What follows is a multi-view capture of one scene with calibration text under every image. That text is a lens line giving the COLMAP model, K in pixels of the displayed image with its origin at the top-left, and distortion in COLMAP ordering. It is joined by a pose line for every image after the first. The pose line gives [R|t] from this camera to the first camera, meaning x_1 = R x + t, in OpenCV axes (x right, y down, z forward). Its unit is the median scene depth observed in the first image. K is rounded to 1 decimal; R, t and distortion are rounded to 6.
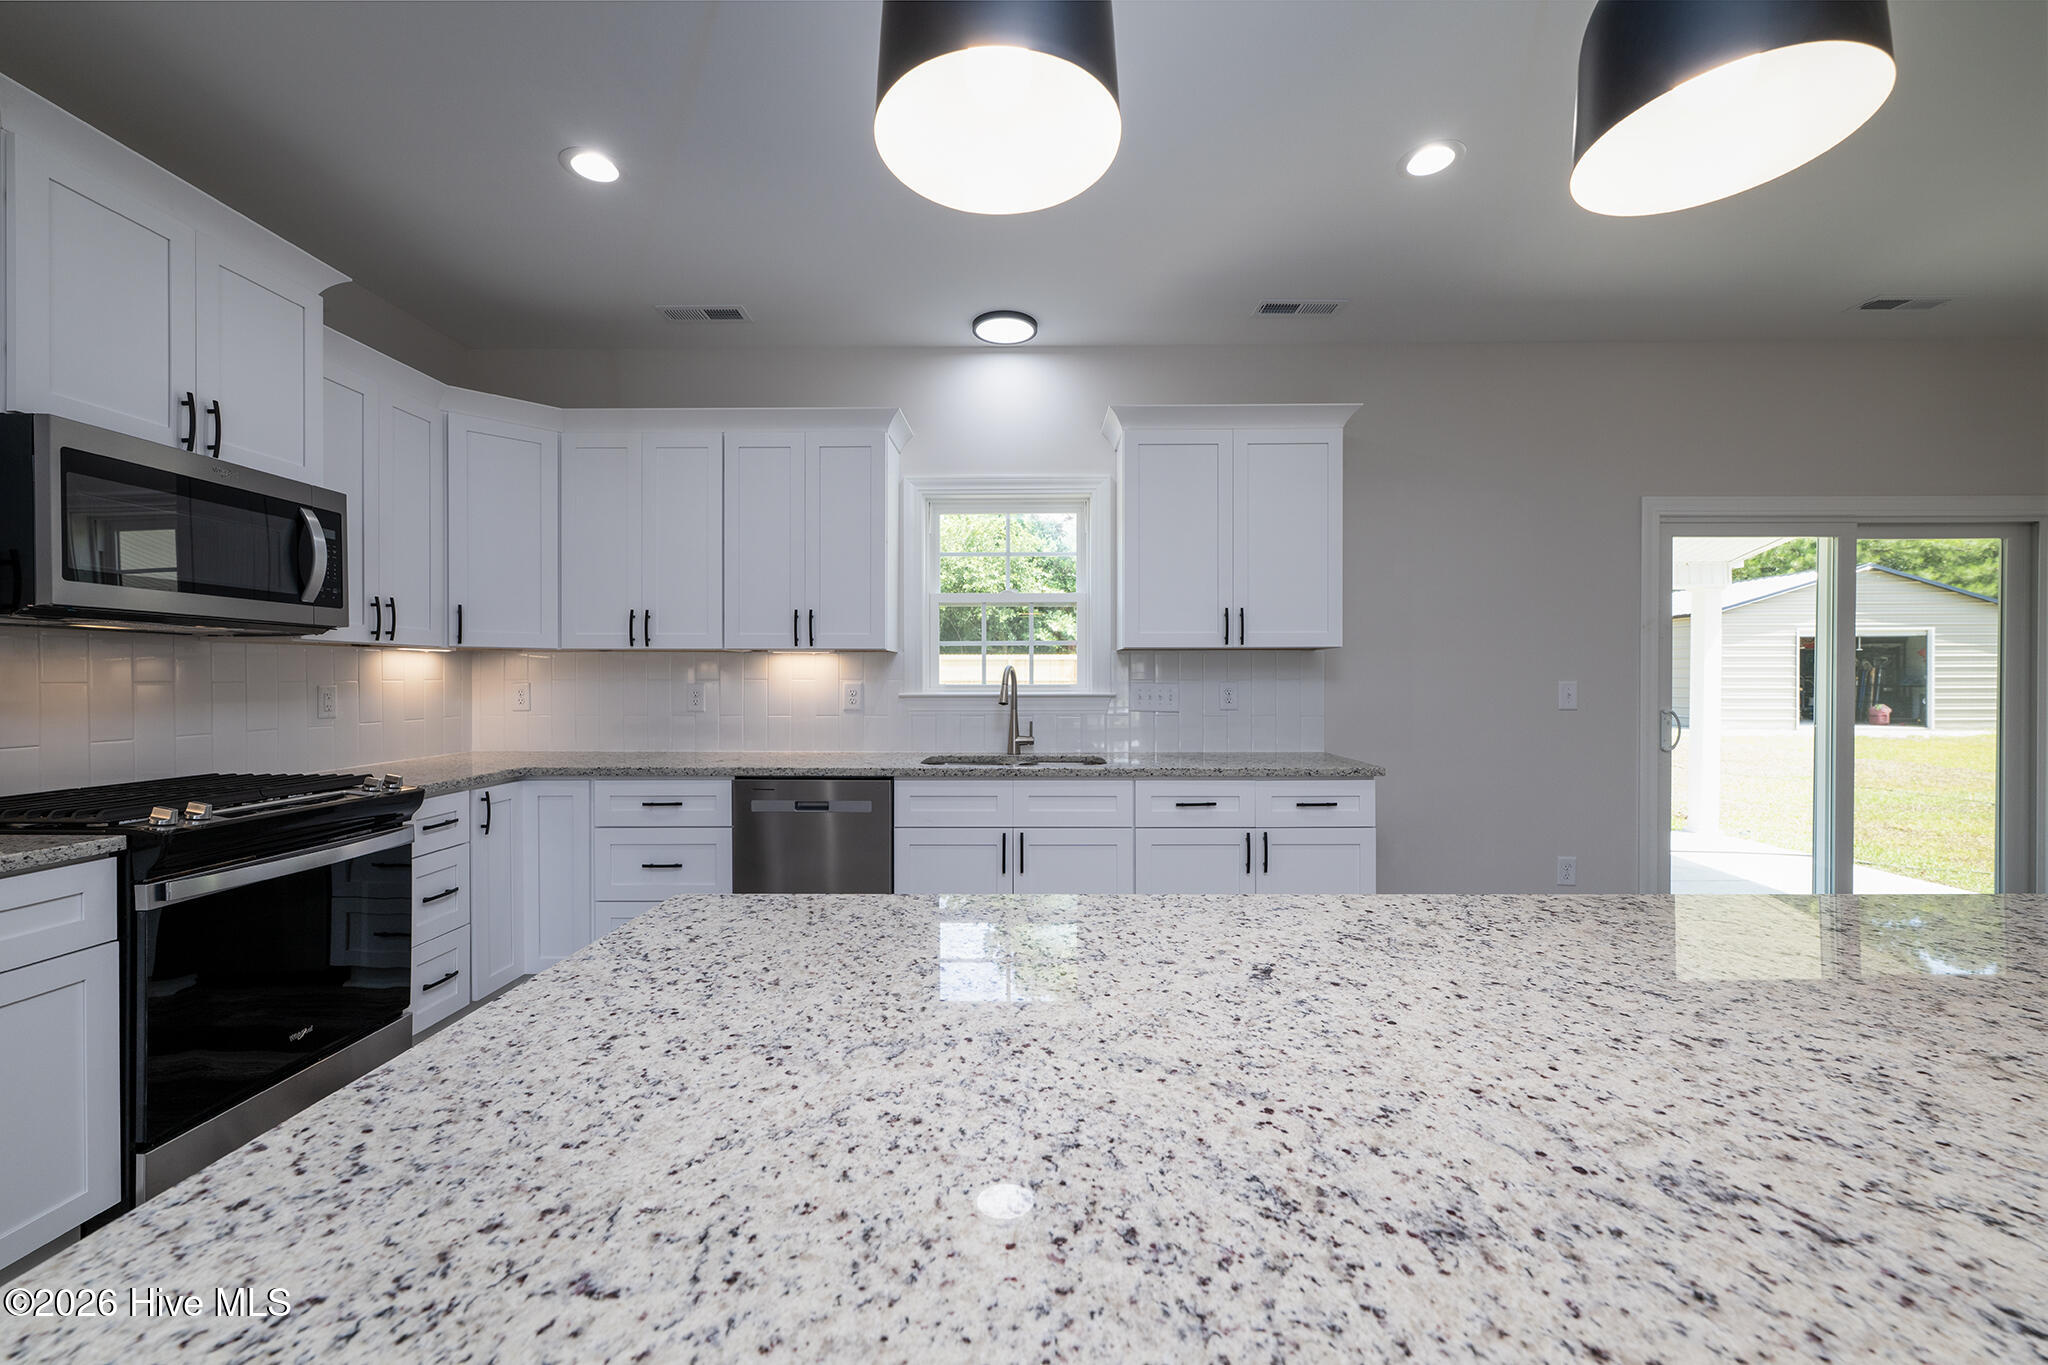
lens RADIAL K [[822.8, 0, 1032.3], [0, 822.8, 674.3], [0, 0, 1]] dist [0.004086, -0.001707]
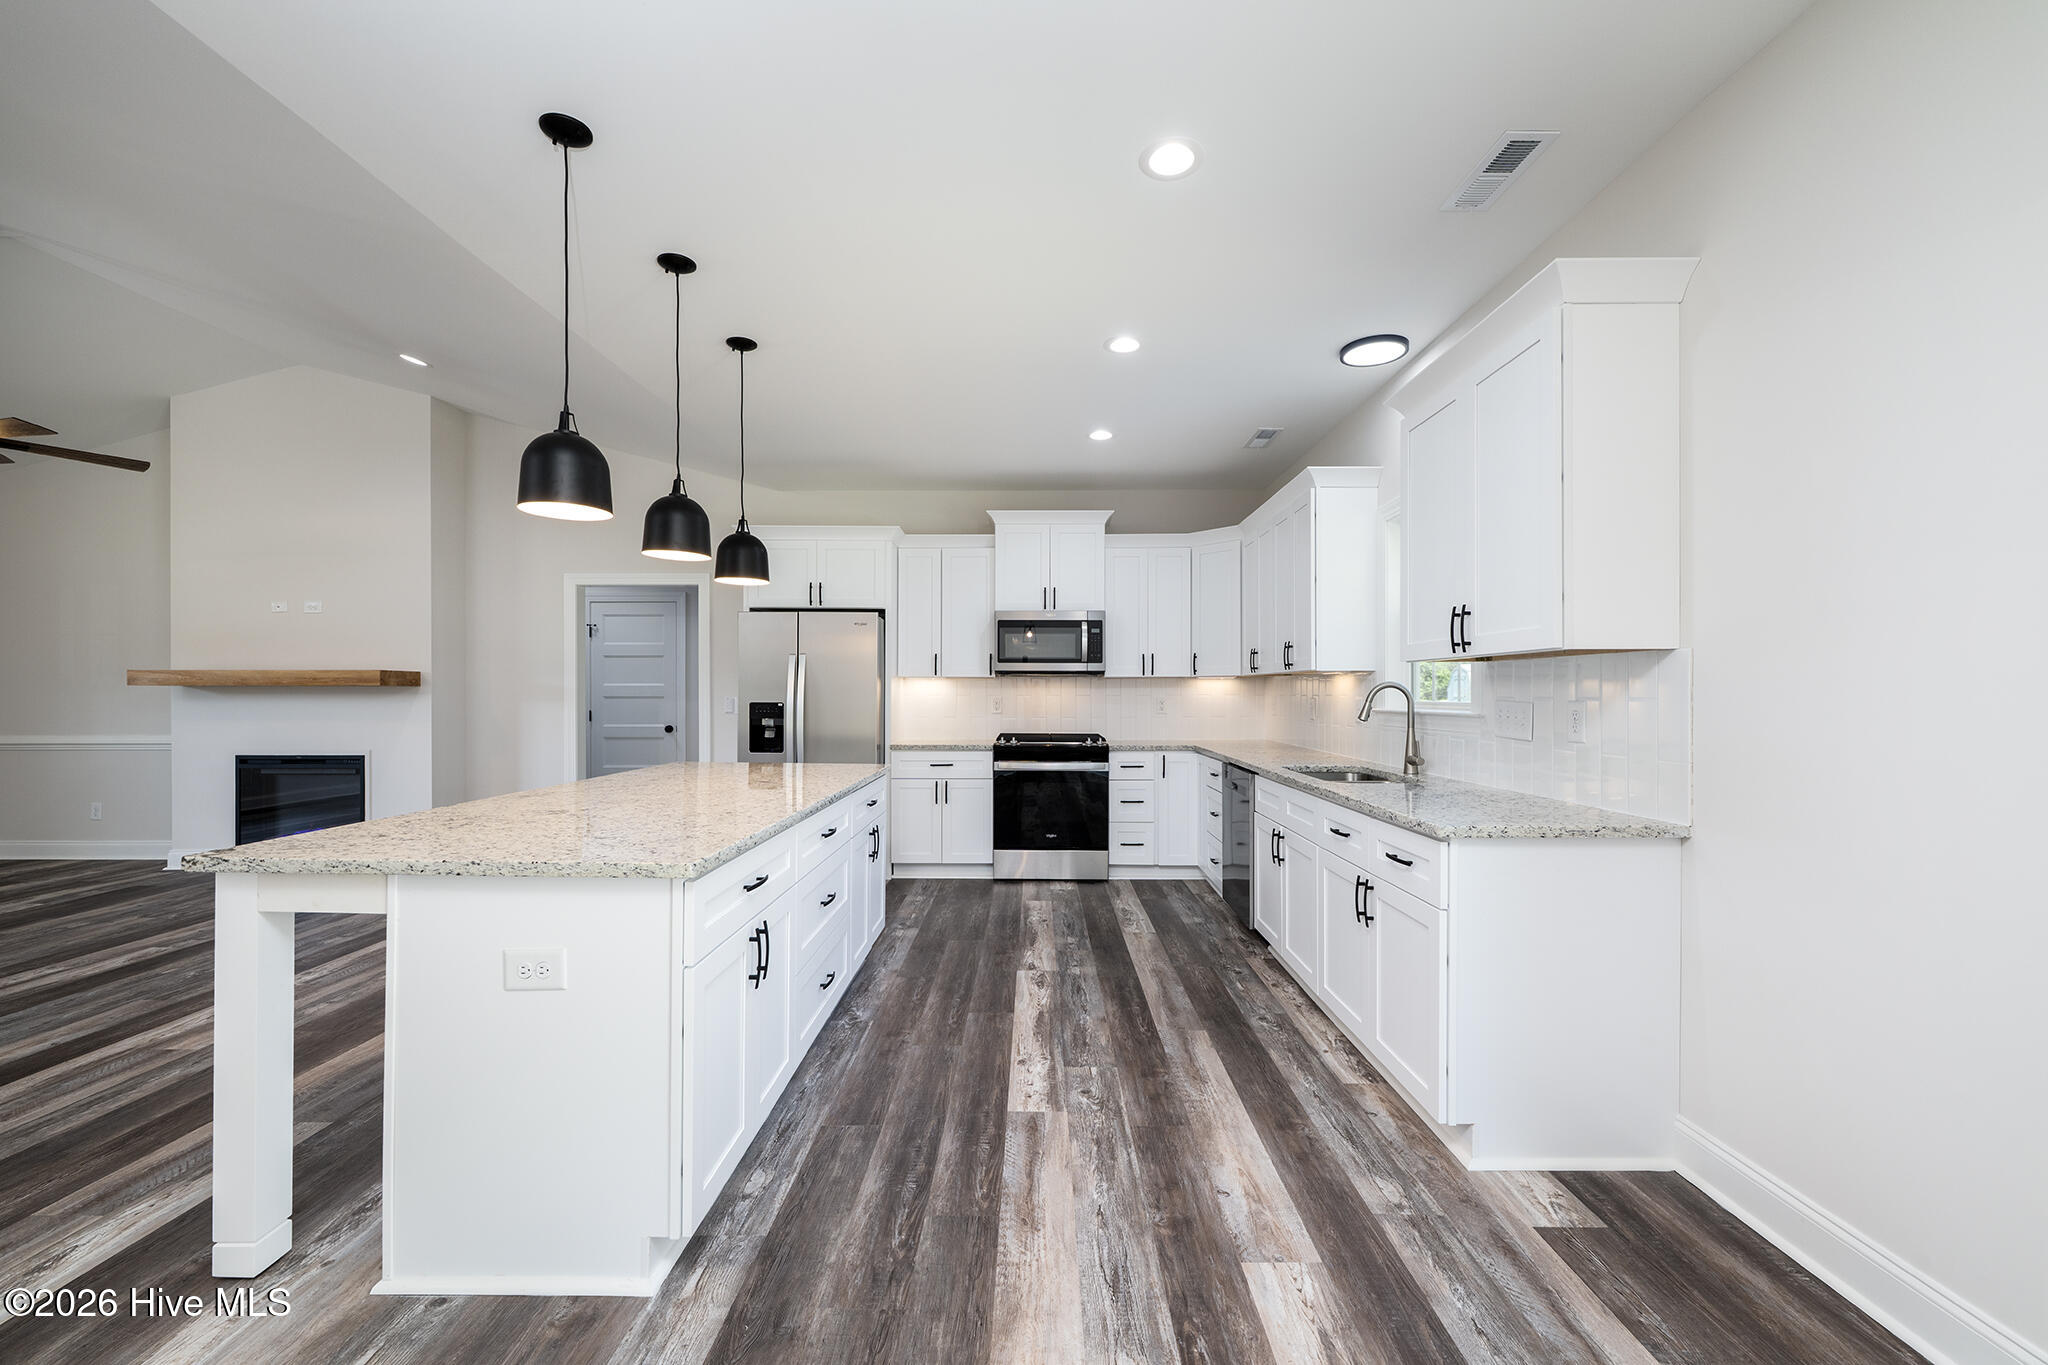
lens RADIAL K [[822.8, 0, 1032.1], [0, 822.8, 693.7], [0, 0, 1]] dist [0.004086, -0.001707]
pose [[0.010784, 0.001020, -0.999941, 1.125358], [0.005030, 0.999987, 0.001074, 0.000860], [0.999929, -0.005042, 0.010778, 0.637943]]
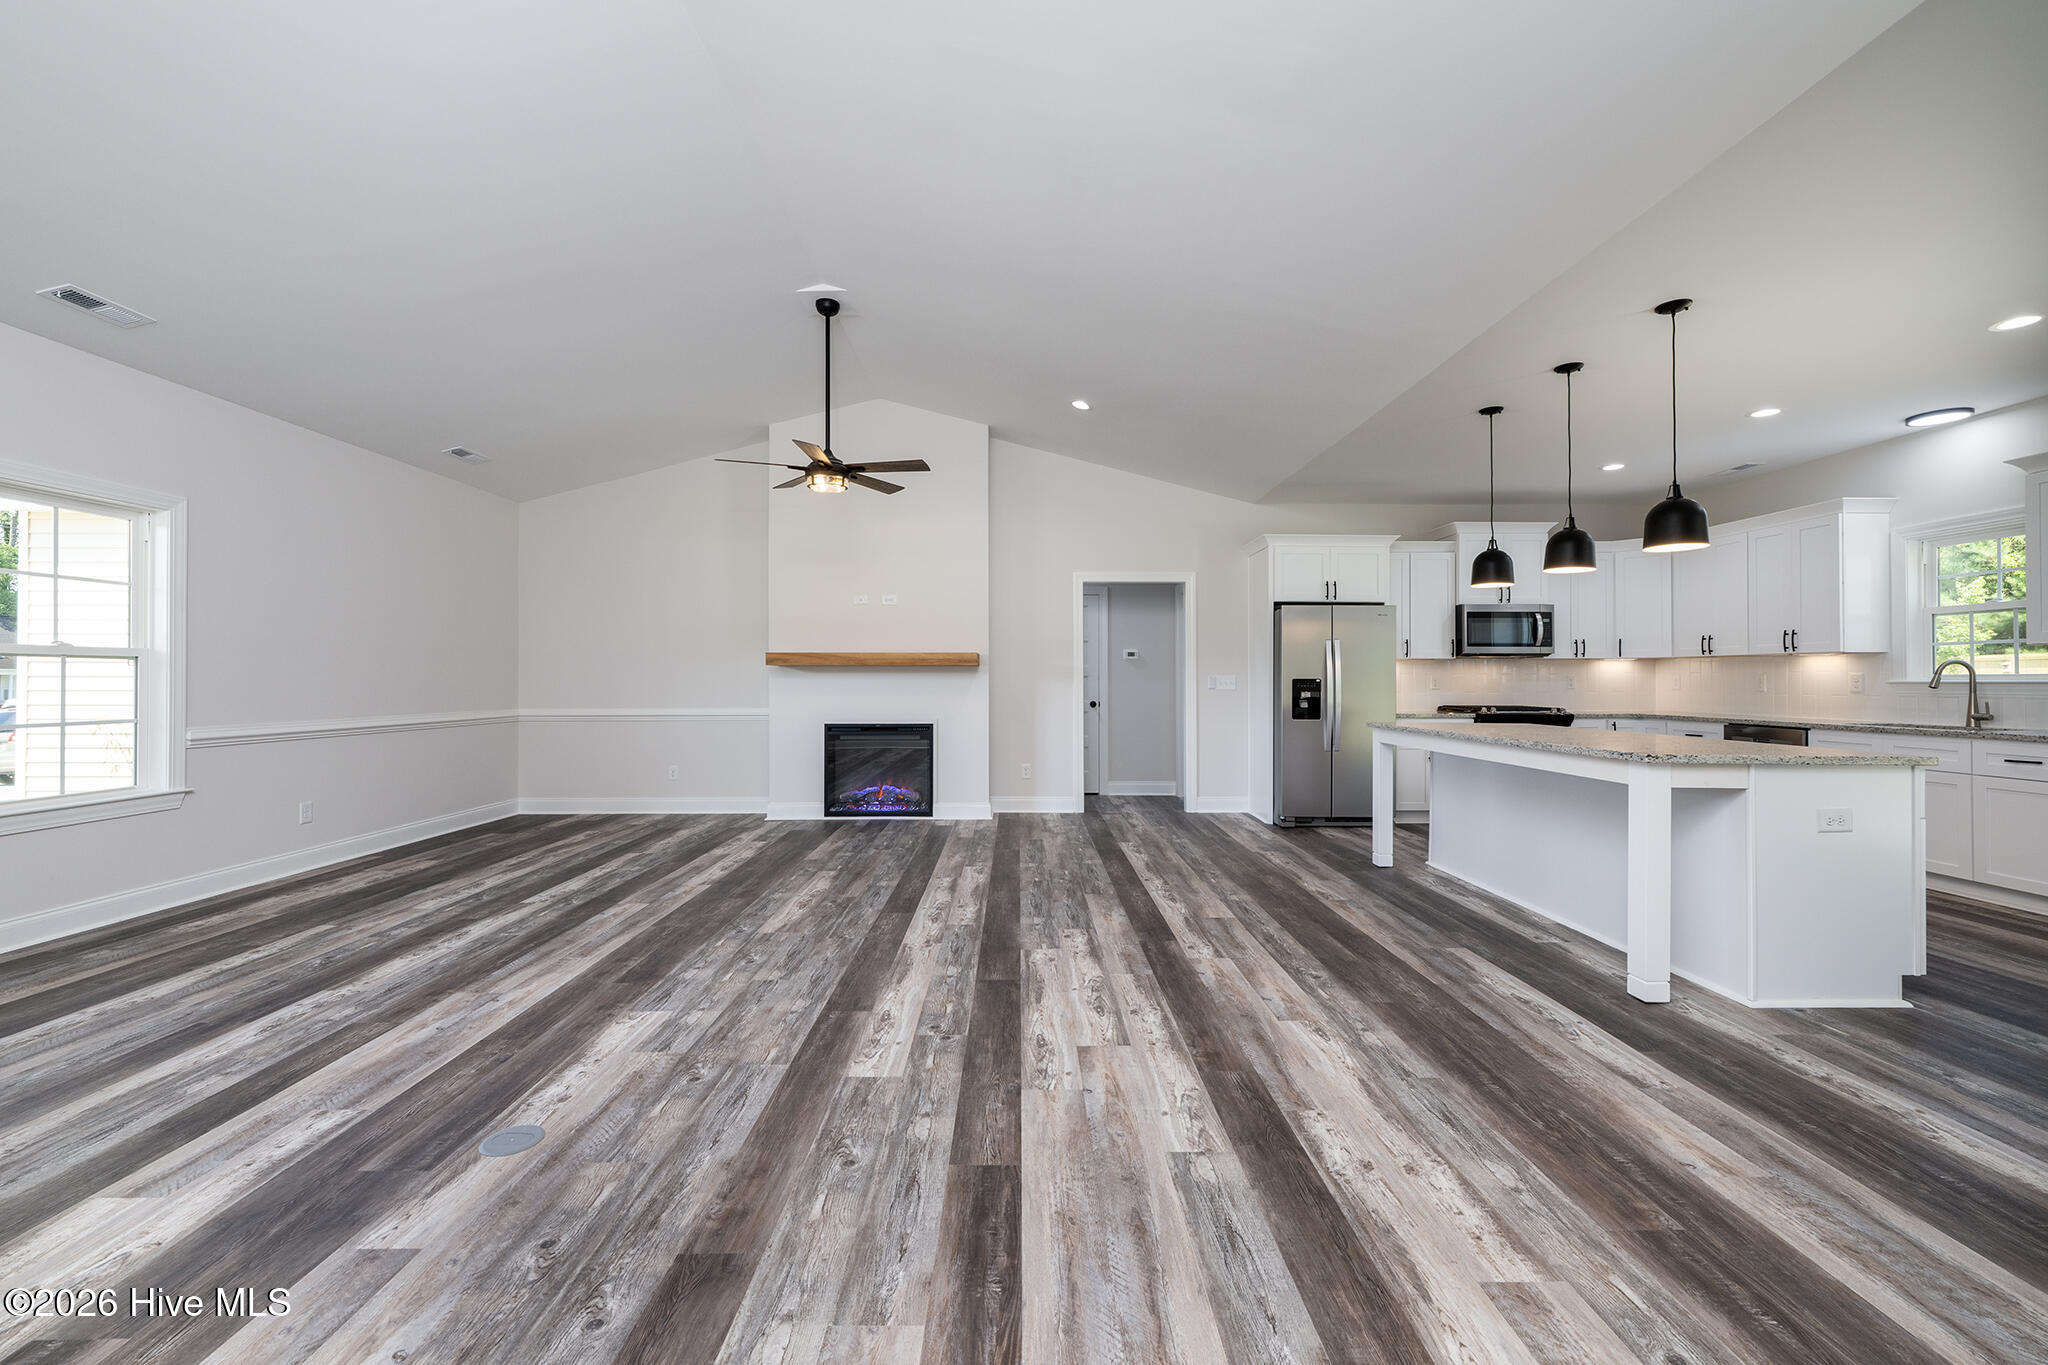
lens RADIAL K [[822.8, 0, 1039.8], [0, 822.8, 681.4], [0, 0, 1]] dist [0.004086, -0.001707]
pose [[0.033359, 0.000411, -0.999443, 1.484010], [0.004619, 0.999989, 0.000566, 0.020603], [0.999433, -0.004636, 0.033356, -0.635729]]
